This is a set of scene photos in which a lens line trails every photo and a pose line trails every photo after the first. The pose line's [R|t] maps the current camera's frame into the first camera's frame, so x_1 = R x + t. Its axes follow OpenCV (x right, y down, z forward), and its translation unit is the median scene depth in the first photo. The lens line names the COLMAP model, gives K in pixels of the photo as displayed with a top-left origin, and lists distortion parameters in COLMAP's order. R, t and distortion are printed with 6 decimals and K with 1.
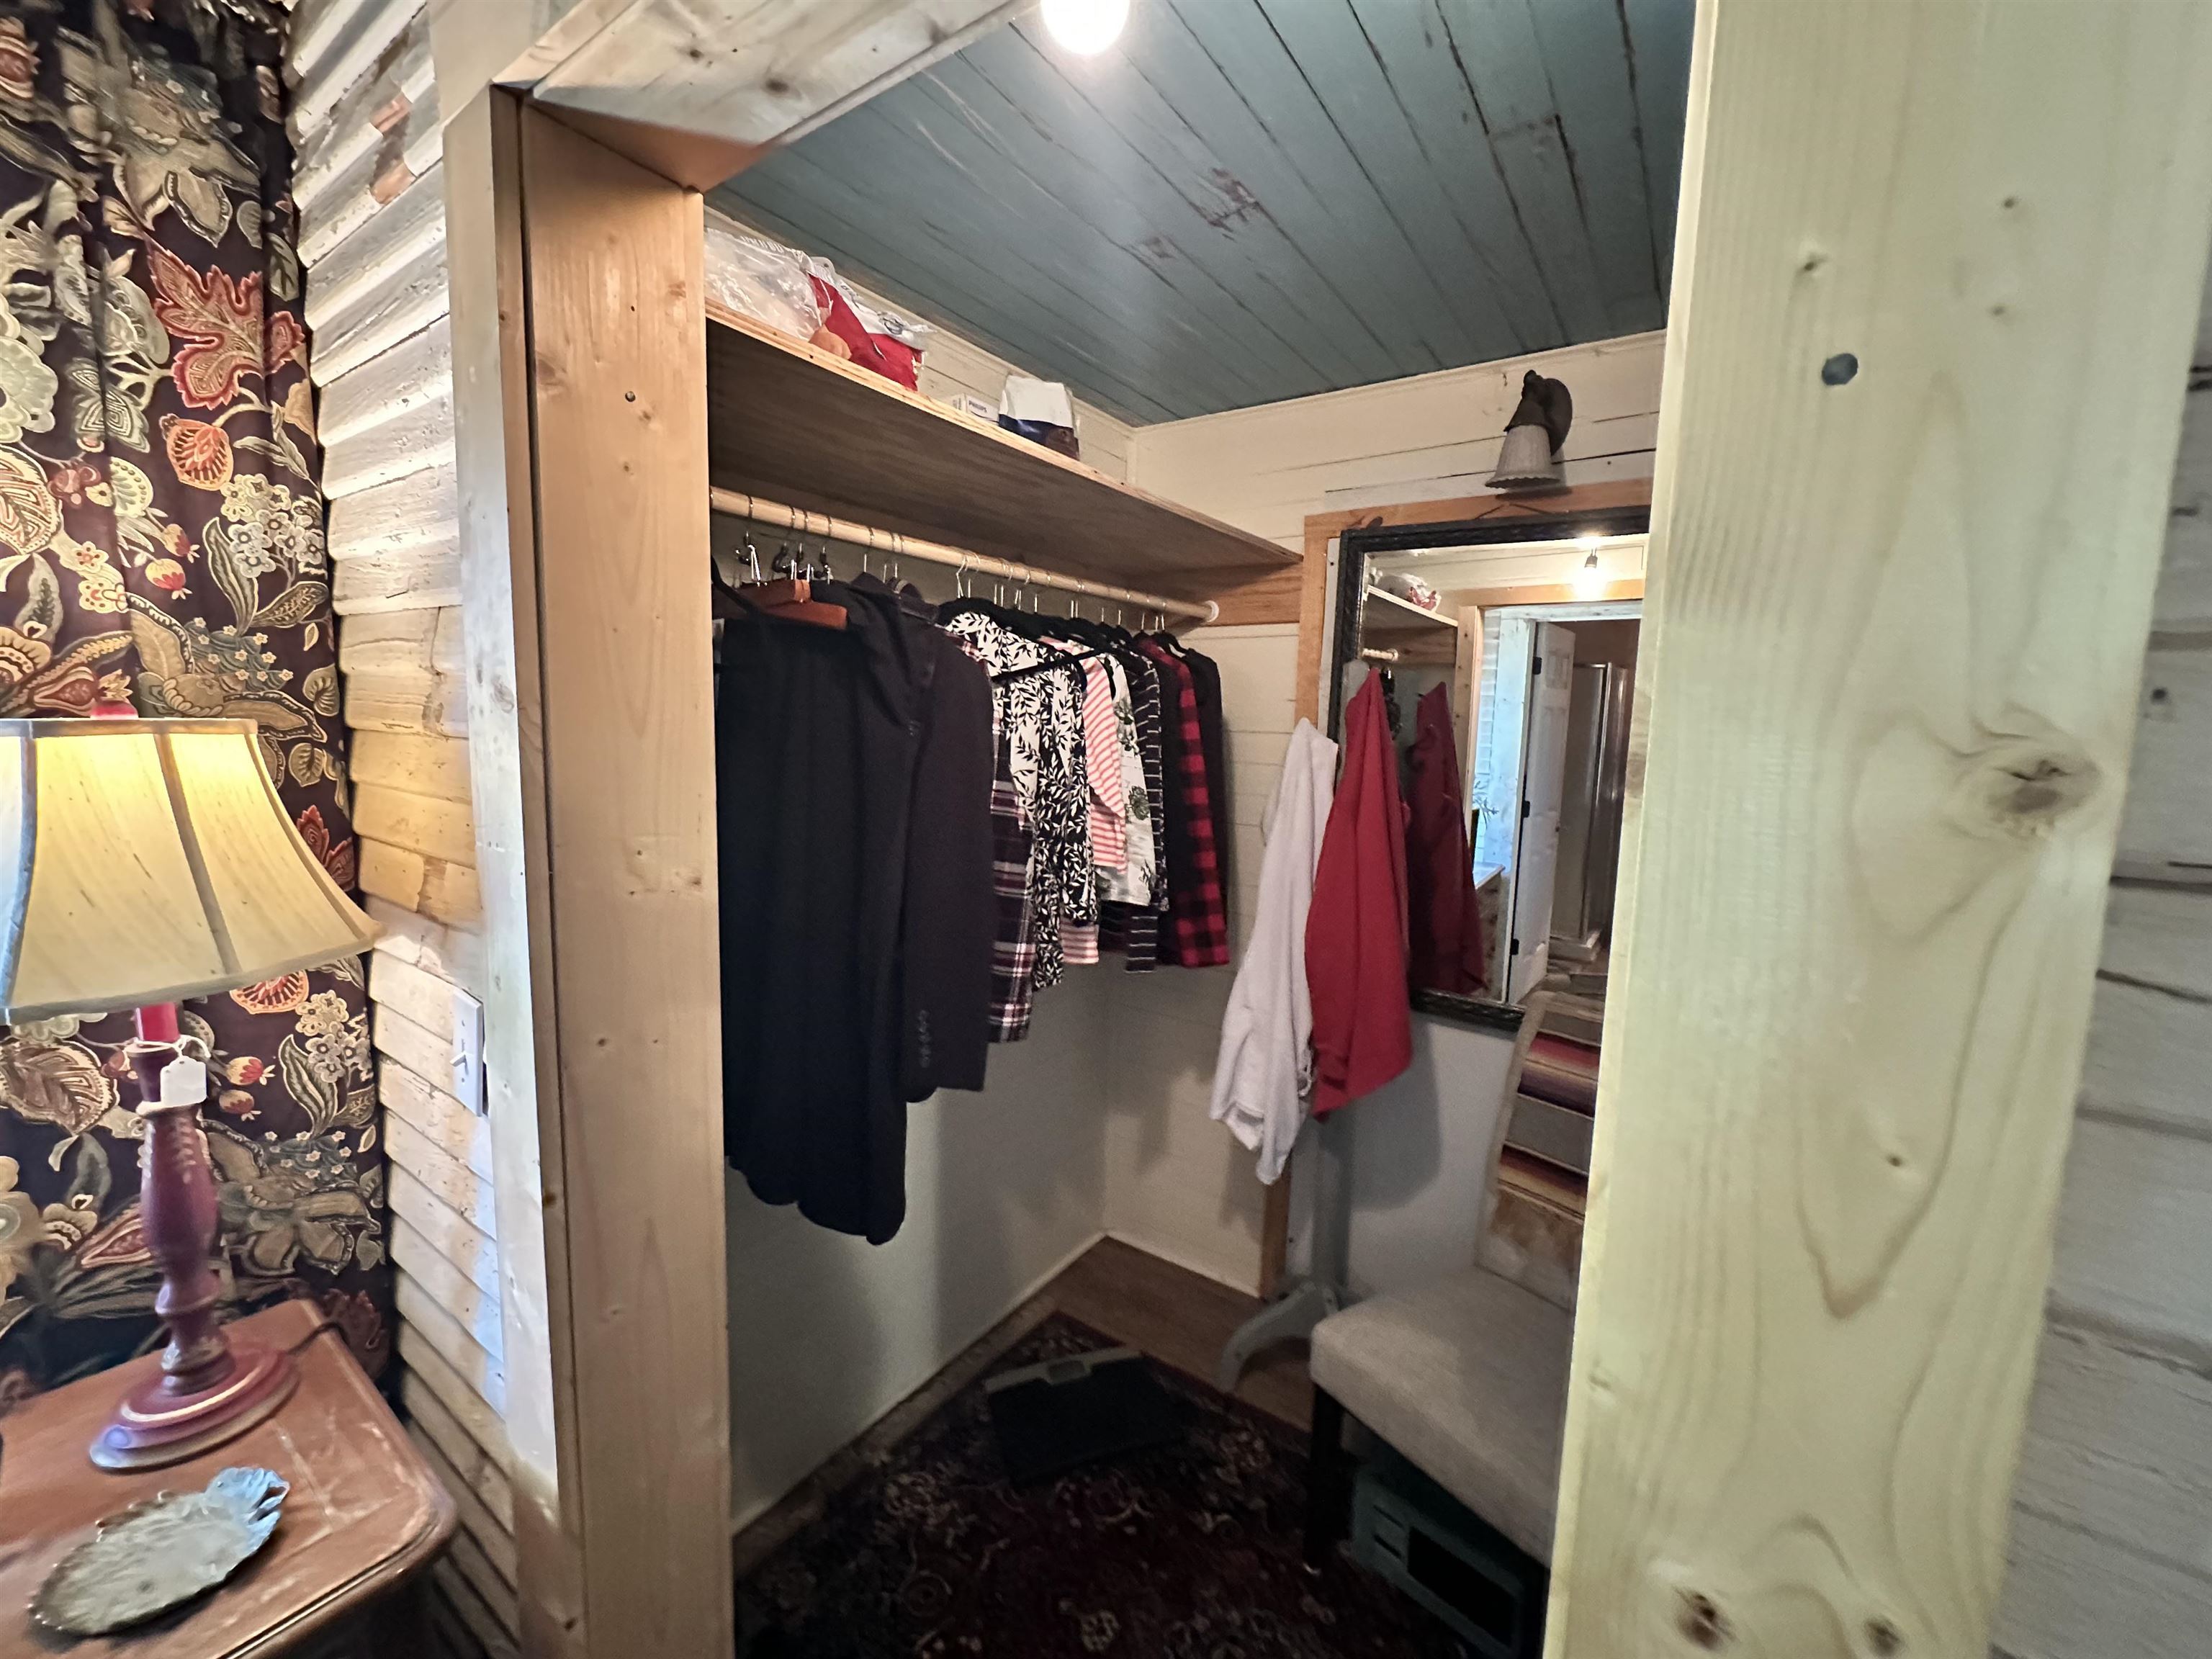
lens RADIAL K [[889.1, 0, 1111.0], [0, 889.1, 832.1], [0, 0, 1]] dist [-0.003830, 0.000900]
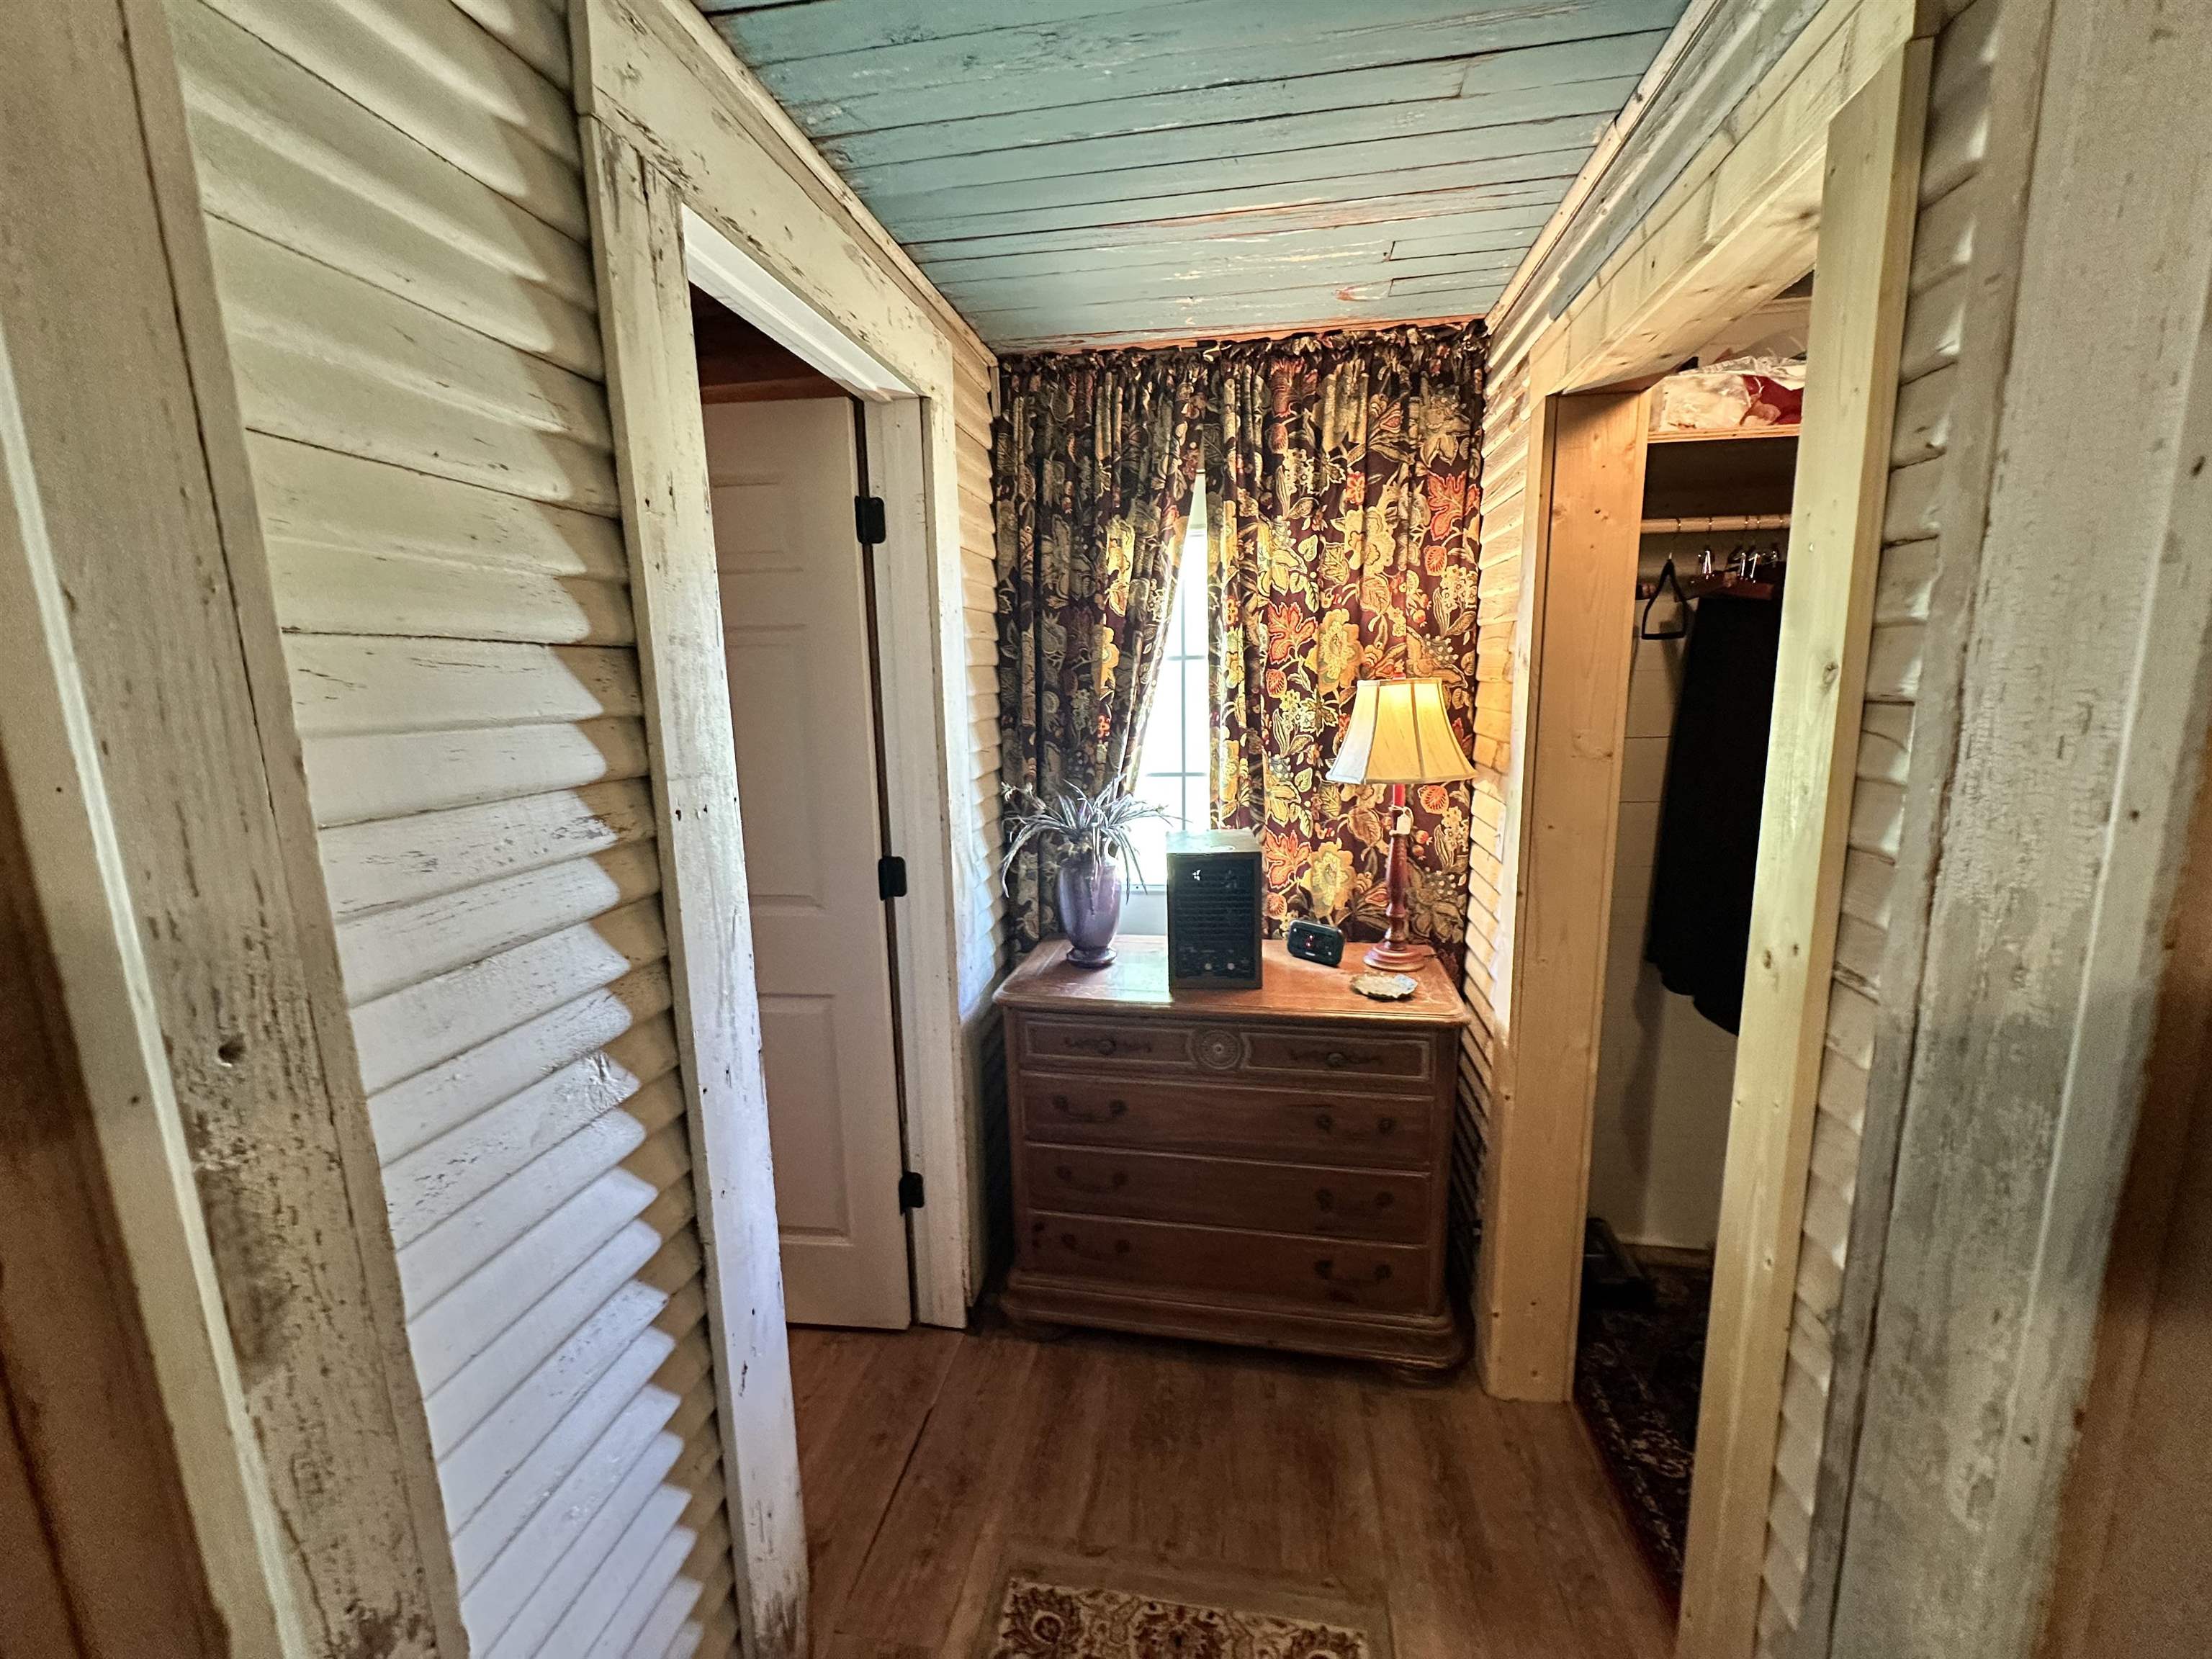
lens RADIAL K [[889.1, 0, 1107.5], [0, 889.1, 832.3], [0, 0, 1]] dist [-0.003830, 0.000900]
pose [[0.424583, 0.117501, -0.897732, 0.734253], [-0.070772, 0.992816, 0.096474, 0.102712], [0.902619, 0.022573, 0.429849, -0.717028]]
